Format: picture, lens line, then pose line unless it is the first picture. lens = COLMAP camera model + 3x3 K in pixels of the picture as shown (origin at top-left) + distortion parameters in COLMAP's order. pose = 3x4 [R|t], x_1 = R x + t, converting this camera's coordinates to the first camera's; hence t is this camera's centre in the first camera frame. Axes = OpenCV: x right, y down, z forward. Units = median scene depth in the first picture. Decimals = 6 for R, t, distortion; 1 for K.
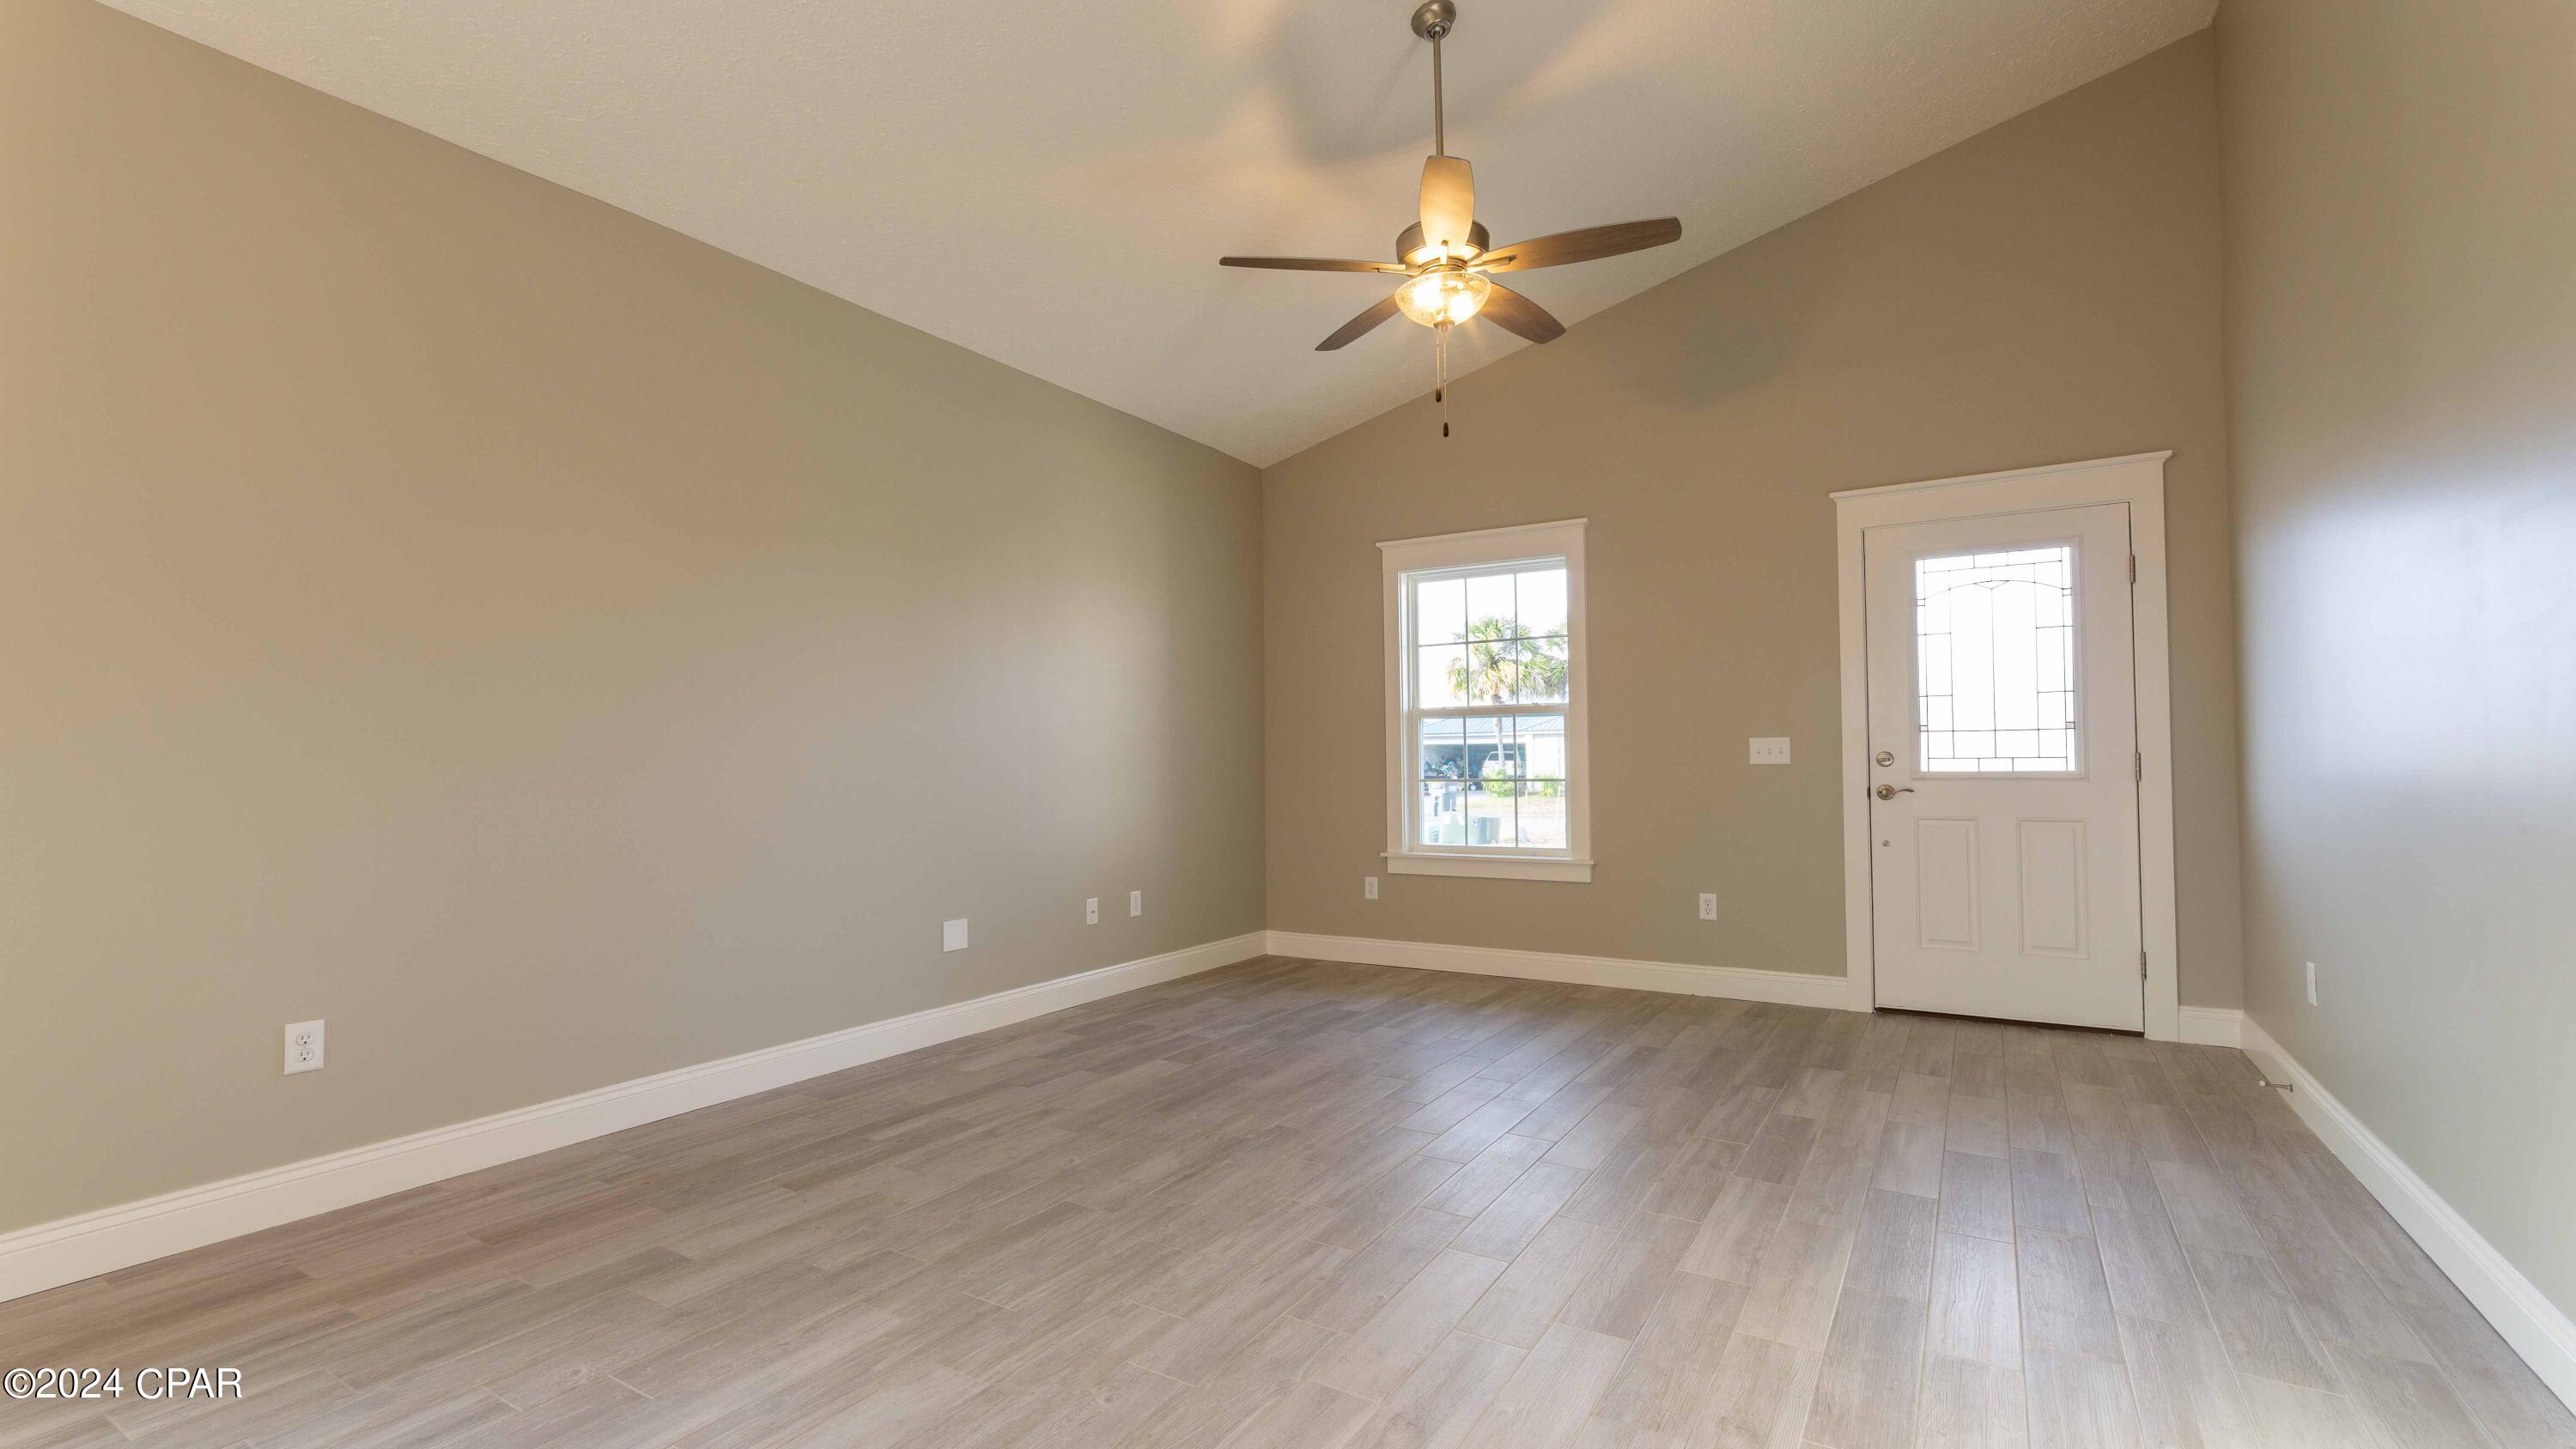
lens RADIAL K [[1124.9, 0, 1288.1], [0, 1124.9, 740.9], [0, 0, 1]] dist [0.000538, 0.000267]
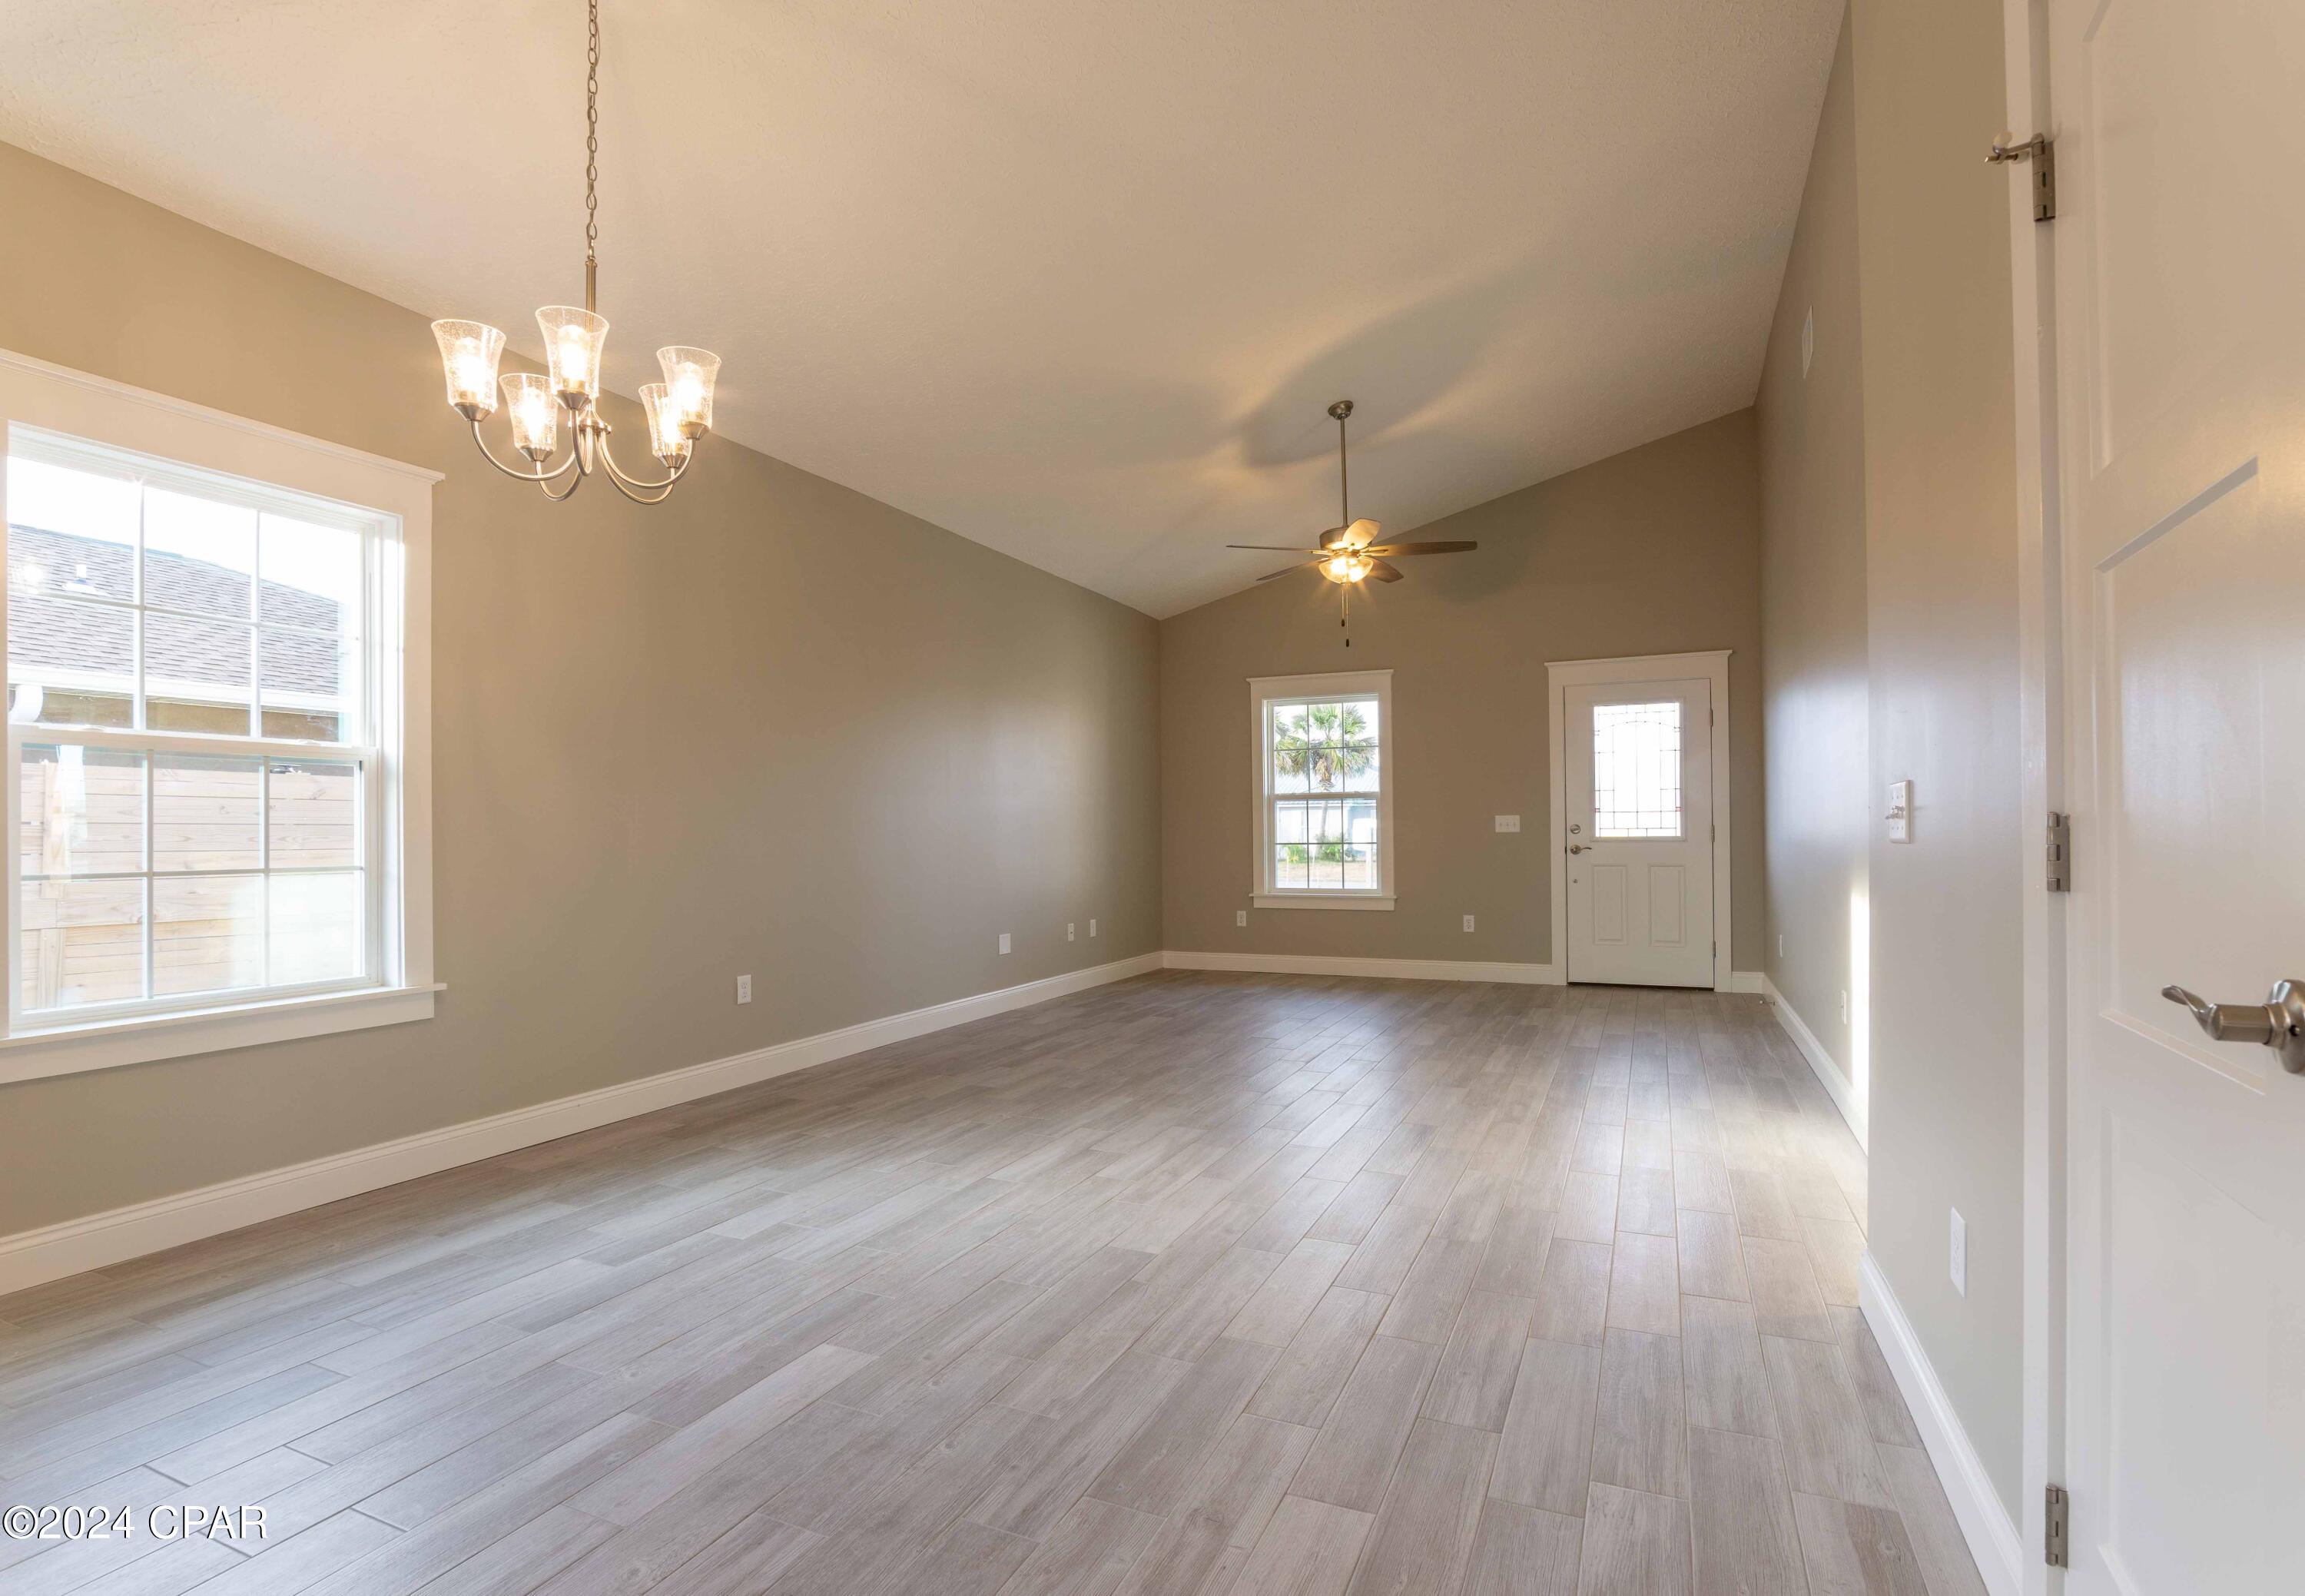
lens RADIAL K [[1091.5, 0, 1193.4], [0, 1091.5, 835.4], [0, 0, 1]] dist [-0.023985, 0.000335]
pose [[0.988376, -0.000003, 0.152029, -0.266196], [-0.003264, 0.999769, 0.021239, -0.006680], [-0.151994, -0.021488, 0.988148, -0.492559]]
